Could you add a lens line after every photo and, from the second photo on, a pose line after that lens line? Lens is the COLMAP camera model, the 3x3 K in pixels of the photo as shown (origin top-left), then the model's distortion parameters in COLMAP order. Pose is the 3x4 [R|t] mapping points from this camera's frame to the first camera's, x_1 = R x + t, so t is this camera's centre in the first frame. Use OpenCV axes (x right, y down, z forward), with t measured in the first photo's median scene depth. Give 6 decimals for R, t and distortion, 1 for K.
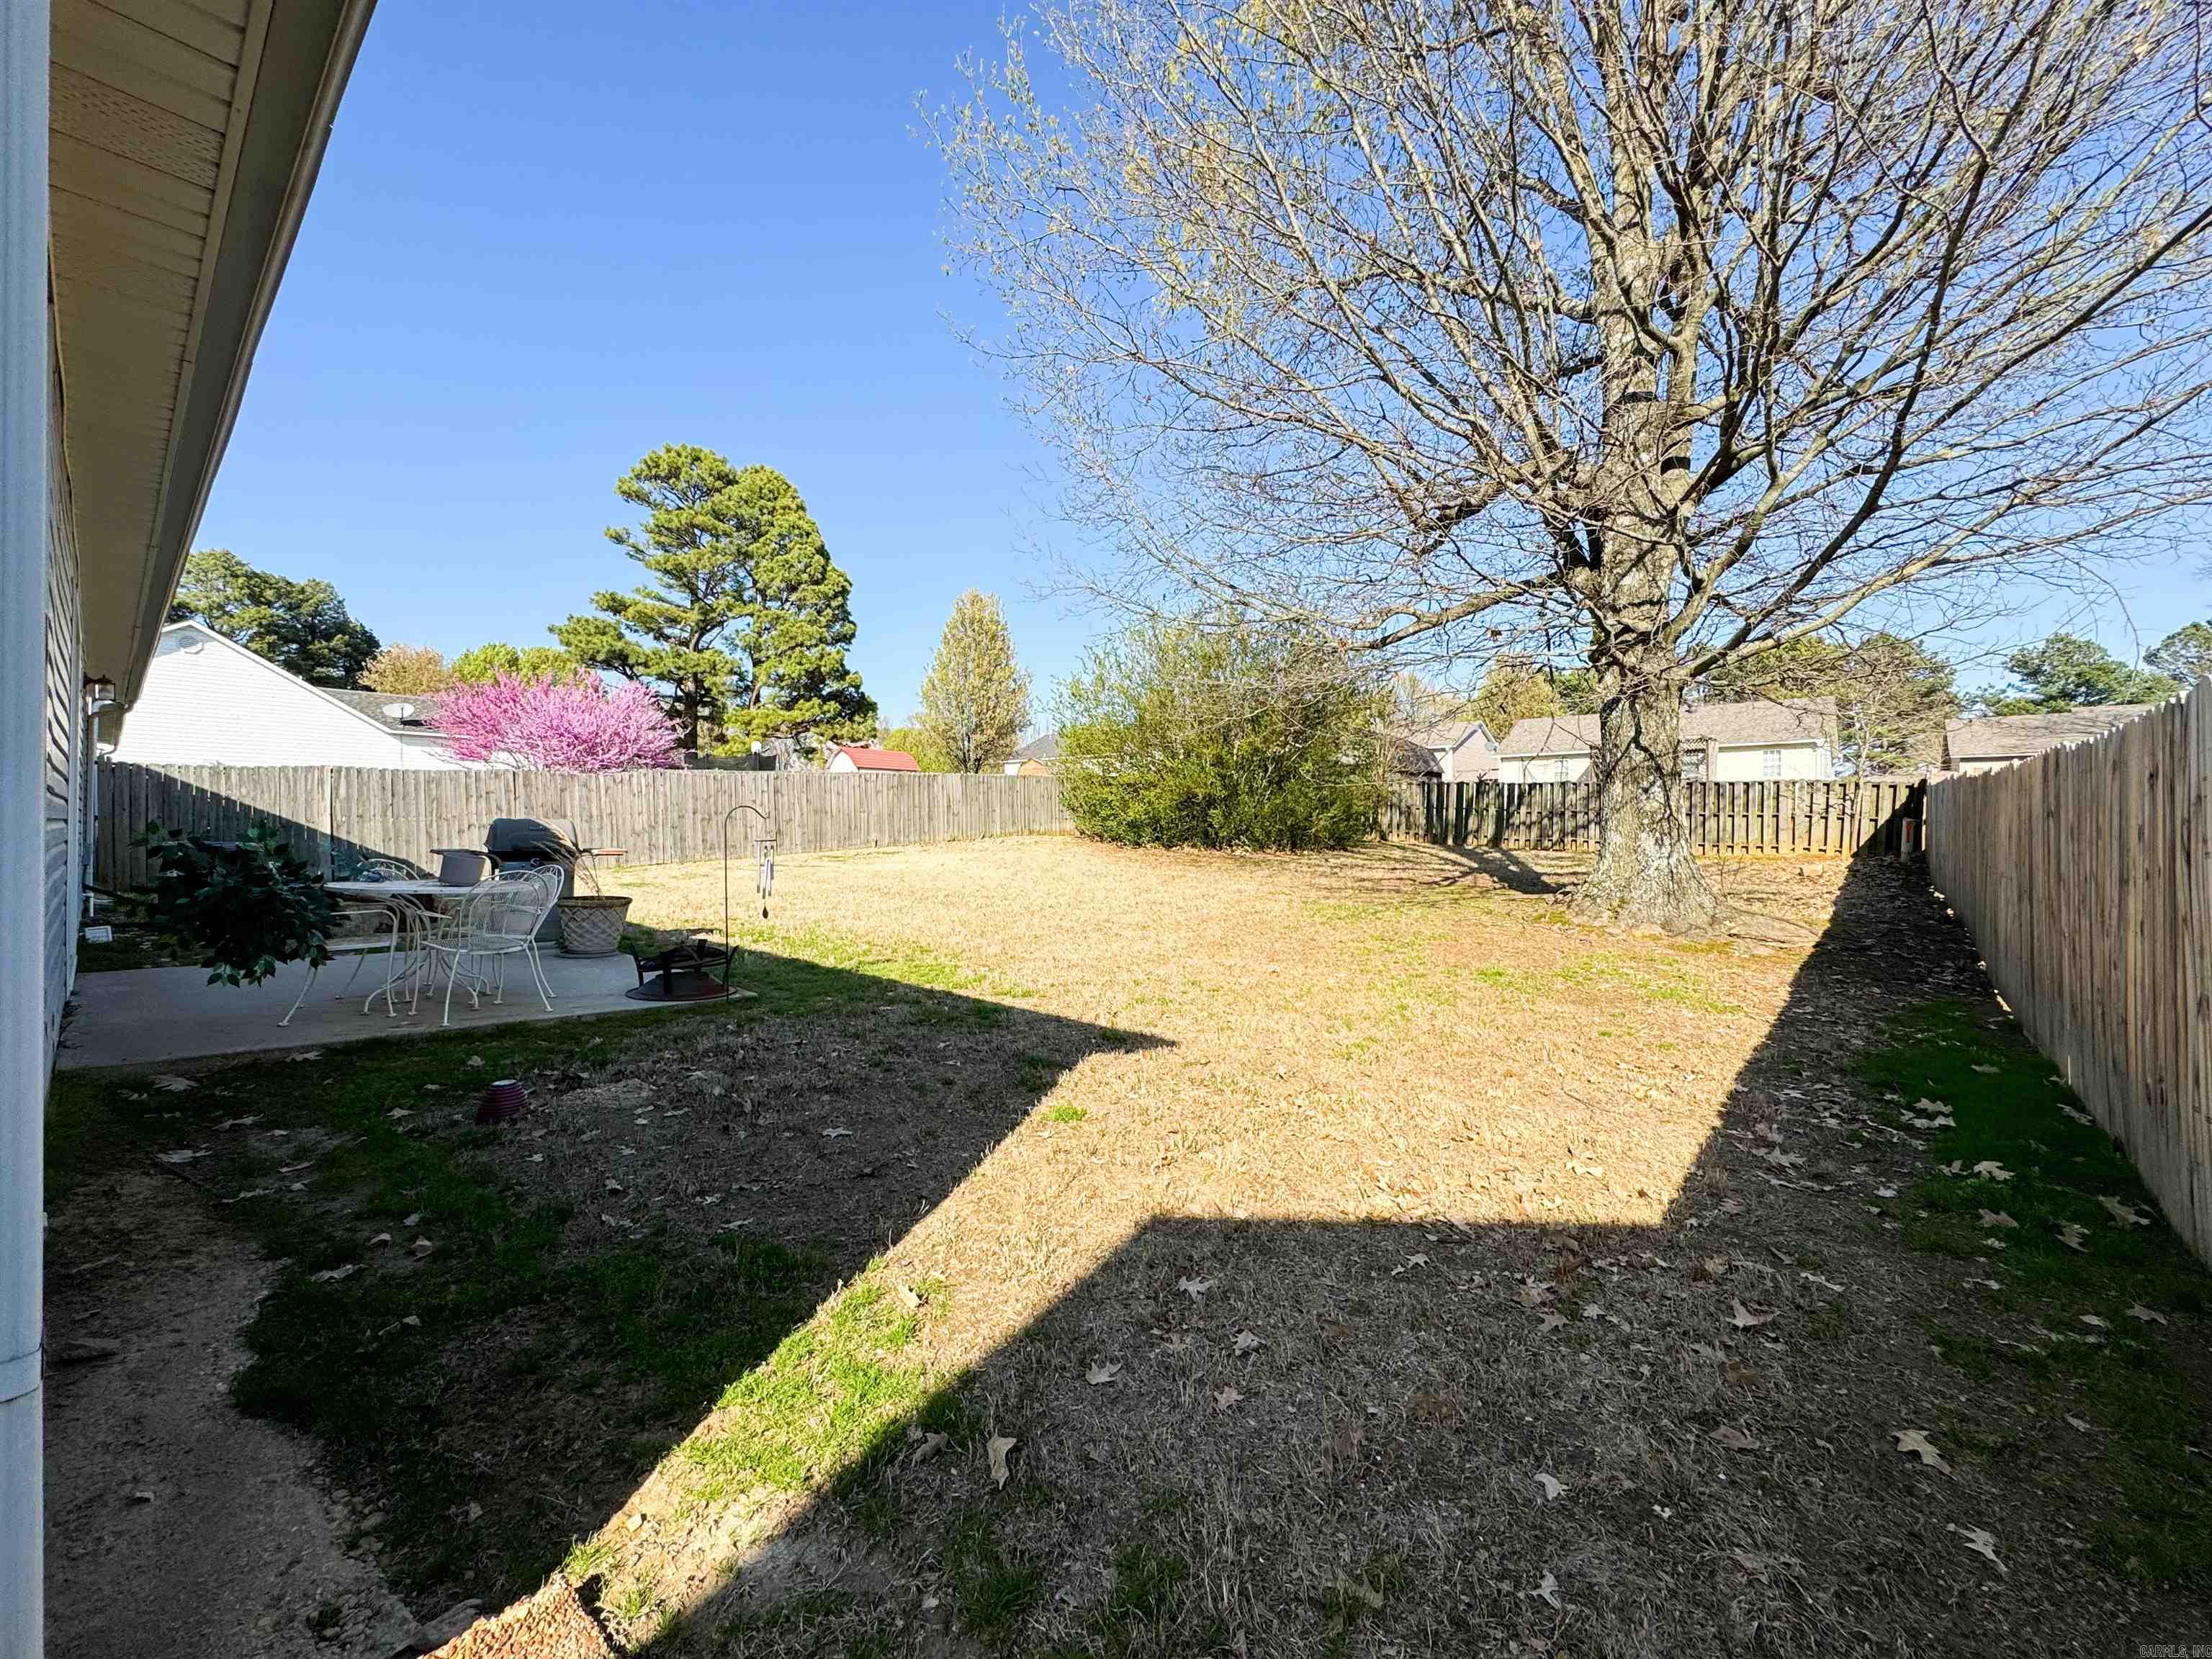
lens RADIAL K [[879.6, 0, 1102.7], [0, 879.6, 817.6], [0, 0, 1]] dist [-0.002077, 0.000117]
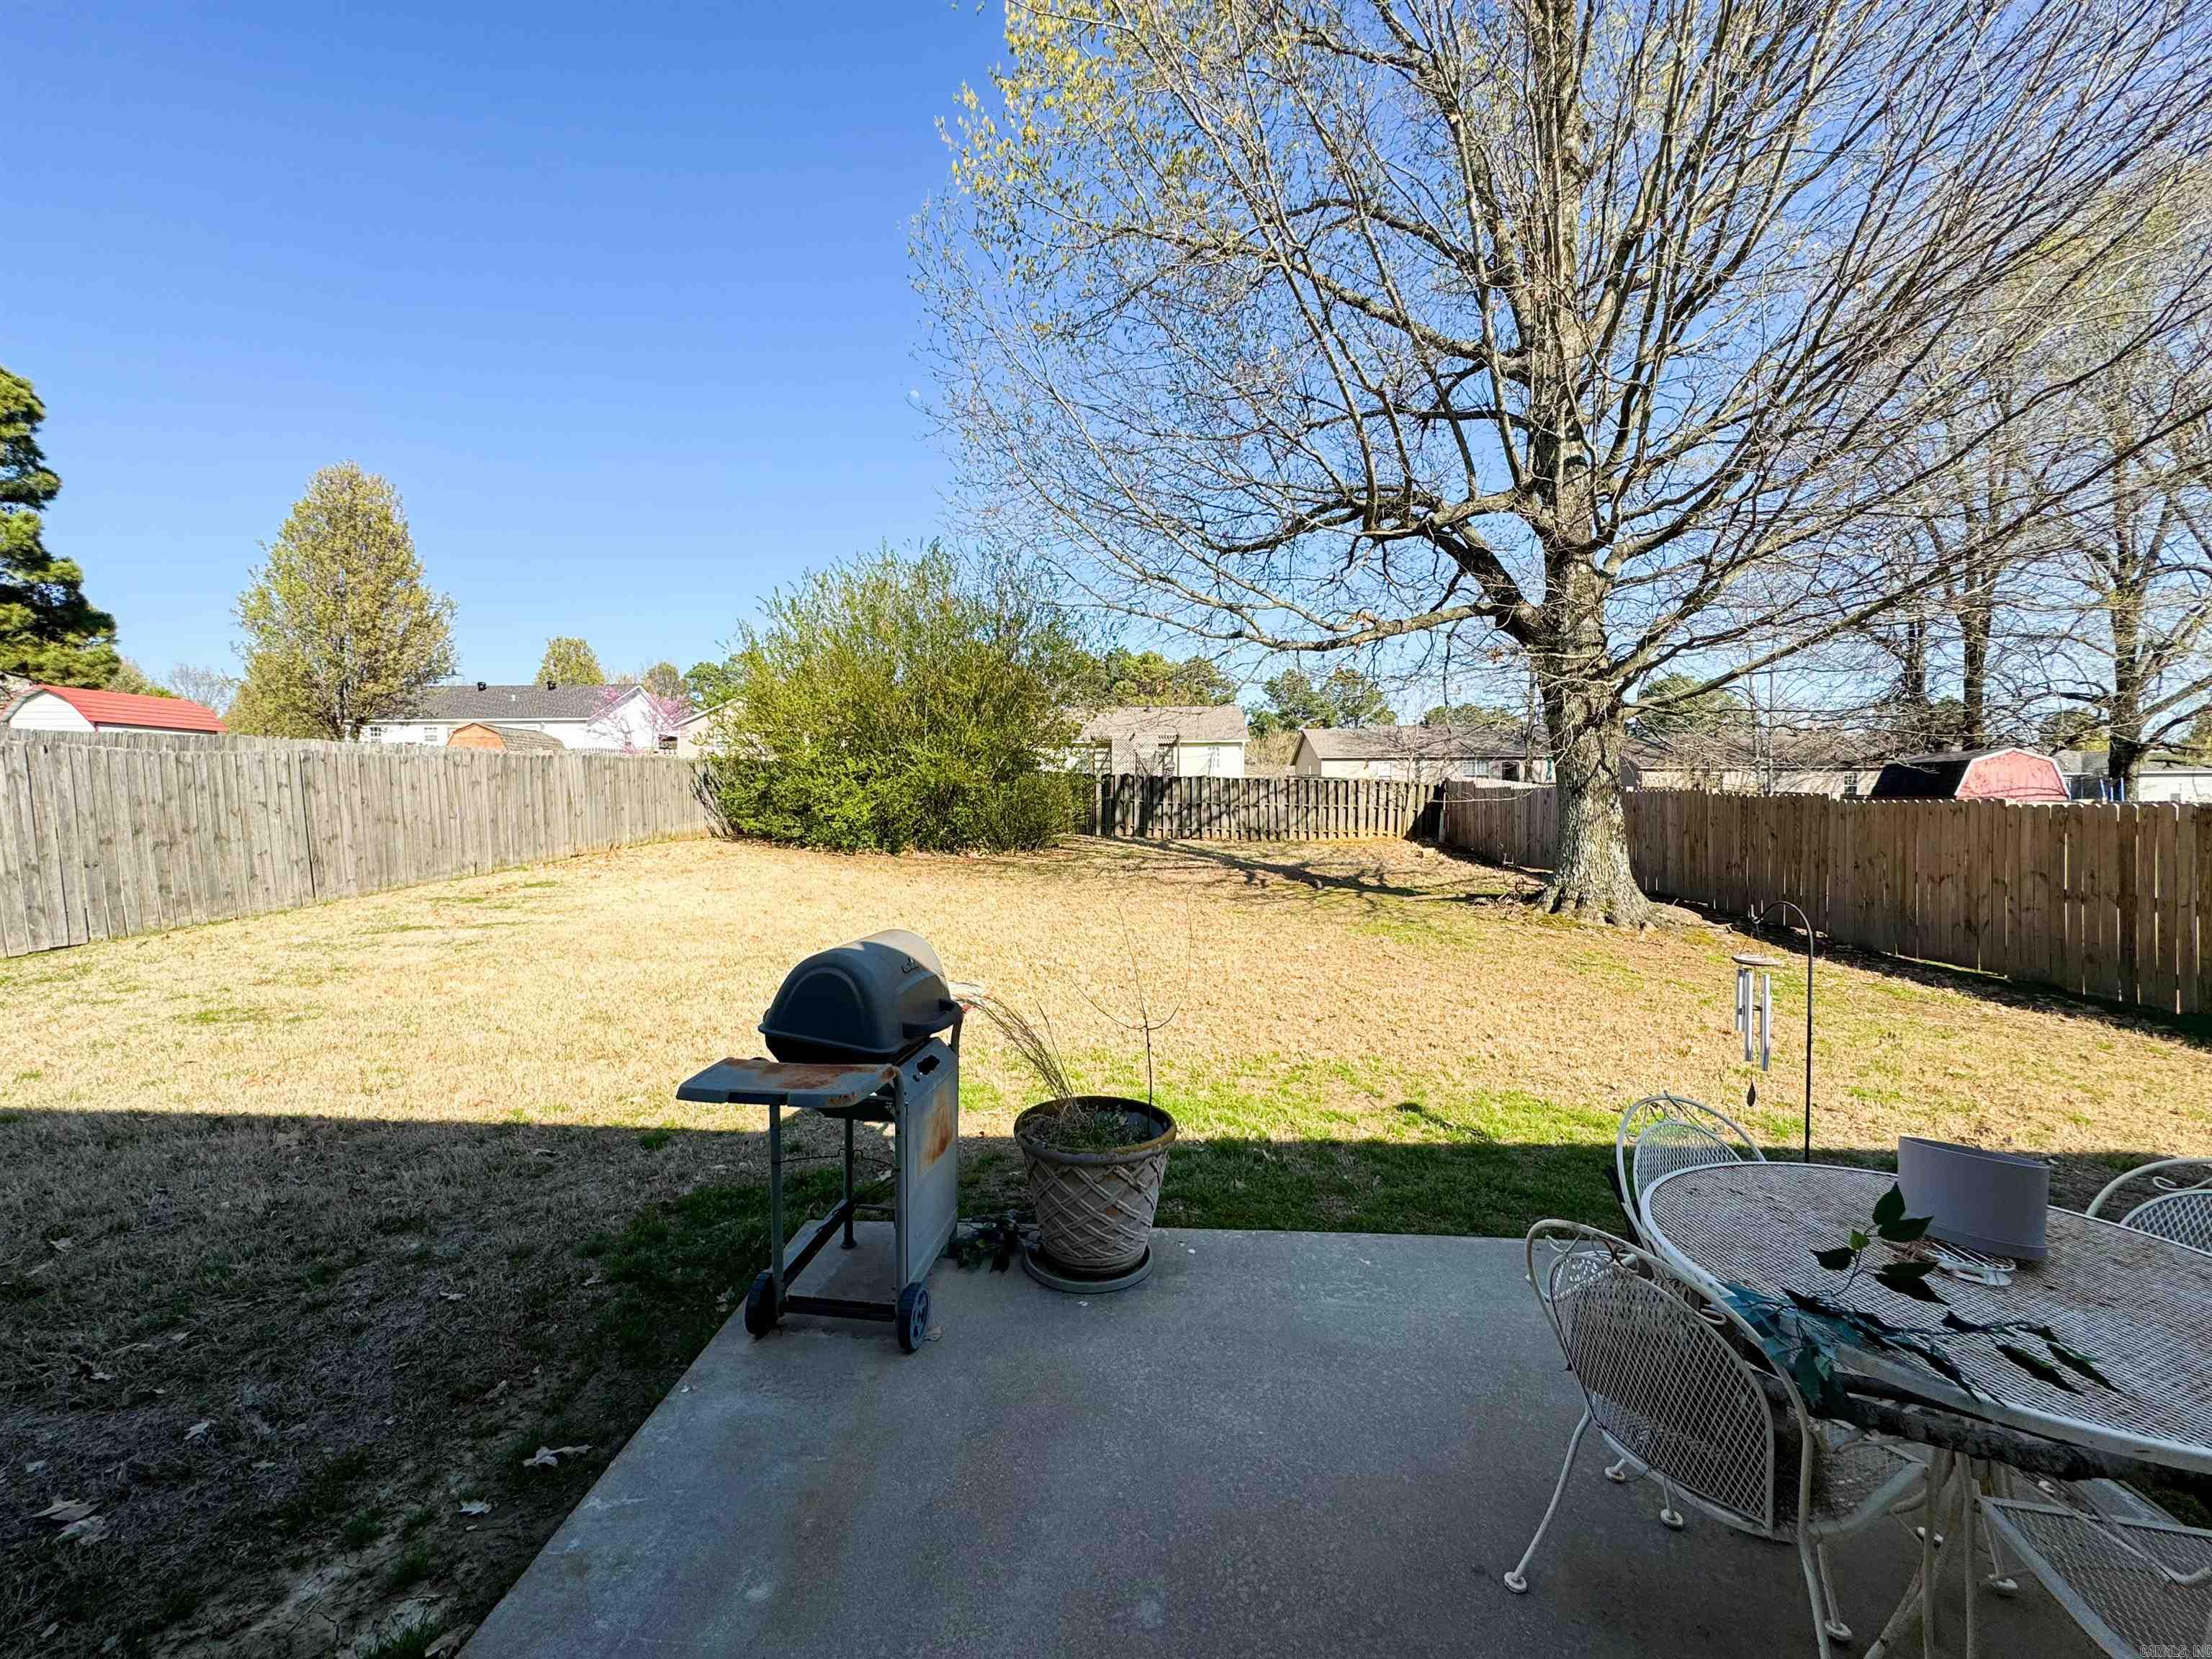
lens RADIAL K [[879.6, 0, 1105.8], [0, 879.6, 831.1], [0, 0, 1]] dist [-0.002077, 0.000117]
pose [[0.771946, -0.026787, 0.635123, -0.268553], [-0.000522, 0.999085, 0.042772, -0.019807], [-0.635688, -0.033349, 0.771226, 0.220774]]
